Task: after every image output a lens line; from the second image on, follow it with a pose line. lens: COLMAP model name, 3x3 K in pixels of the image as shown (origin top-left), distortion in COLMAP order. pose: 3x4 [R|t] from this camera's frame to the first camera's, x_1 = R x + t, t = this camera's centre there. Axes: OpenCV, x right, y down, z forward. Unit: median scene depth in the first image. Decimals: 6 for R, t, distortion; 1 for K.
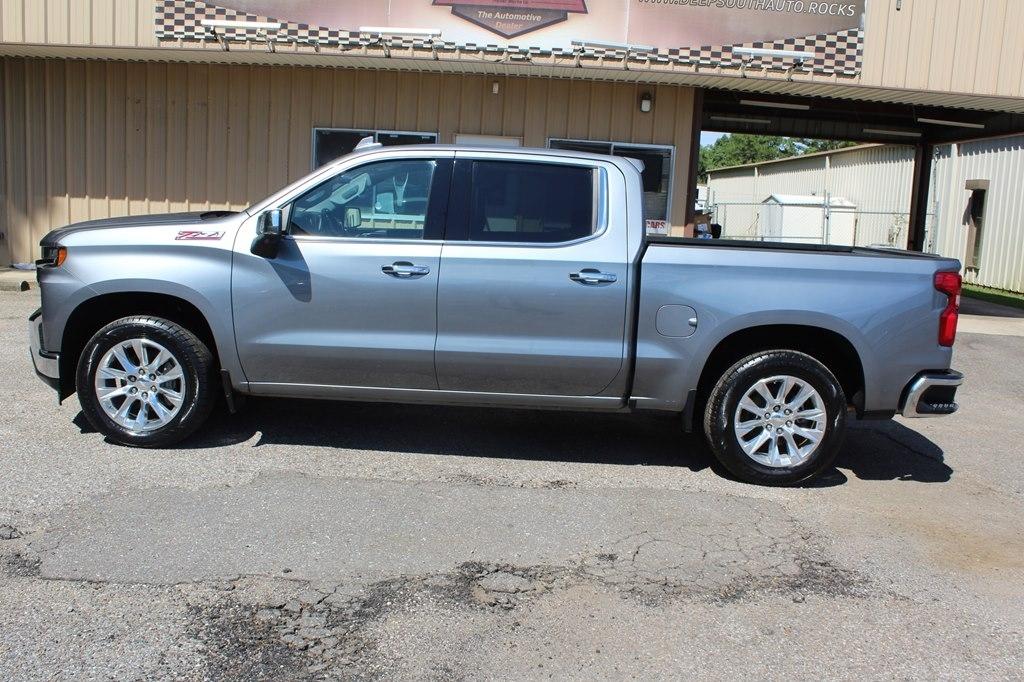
lens RADIAL K [[957.9, 0, 512.0], [0, 957.9, 341.0], [0, 0, 1]] dist [-0.159405, 0.184684]
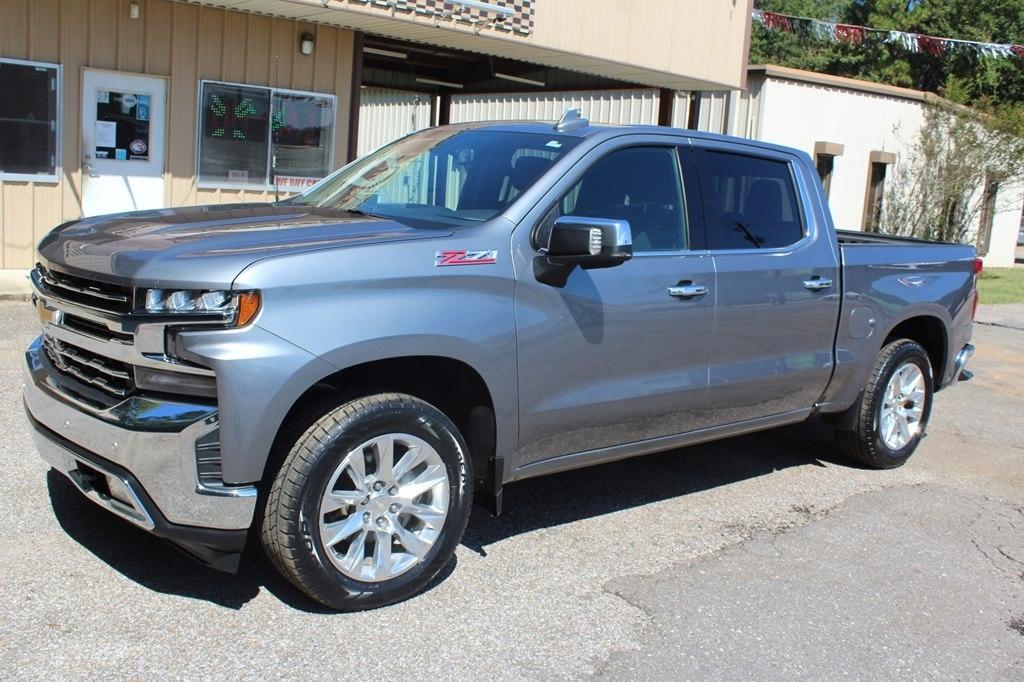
lens RADIAL K [[965.3, 0, 515.6], [0, 965.3, 341.2], [0, 0, 1]] dist [-0.136187, 0.121253]
pose [[0.764631, -0.106188, 0.635660, -0.331109], [0.062595, 0.993906, 0.090738, -0.051612], [-0.641421, -0.029592, 0.766618, 0.218311]]
